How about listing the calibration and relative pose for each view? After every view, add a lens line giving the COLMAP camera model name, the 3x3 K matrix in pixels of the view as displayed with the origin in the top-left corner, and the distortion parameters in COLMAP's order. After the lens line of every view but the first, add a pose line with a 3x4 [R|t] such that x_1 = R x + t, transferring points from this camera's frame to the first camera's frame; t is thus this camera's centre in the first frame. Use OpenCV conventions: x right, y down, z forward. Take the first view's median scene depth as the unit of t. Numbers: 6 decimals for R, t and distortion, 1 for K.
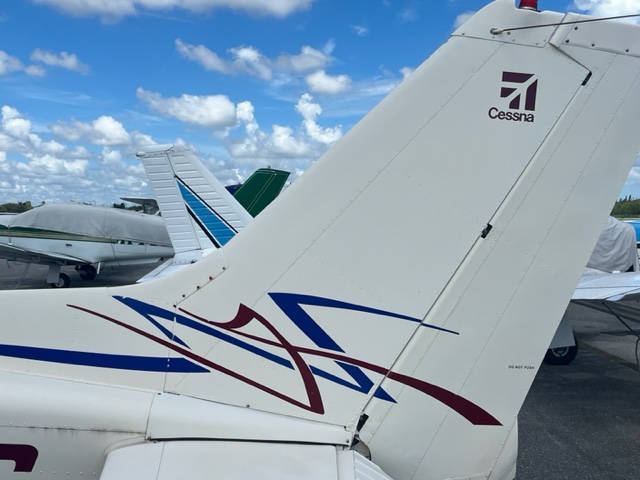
lens RADIAL K [[708.0, 0, 320.0], [0, 708.0, 240.0], [0, 0, 1]] dist [0.068131, -0.041537]
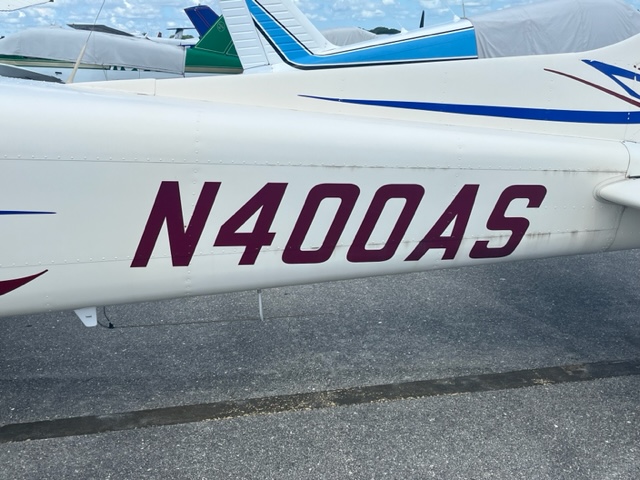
lens RADIAL K [[708.0, 0, 320.0], [0, 708.0, 240.0], [0, 0, 1]] dist [0.068131, -0.041537]
pose [[0.991415, -0.065090, 0.113398, -0.861546], [0.036754, 0.971046, 0.236049, 0.072628], [-0.125479, -0.229855, 0.965102, -0.127542]]
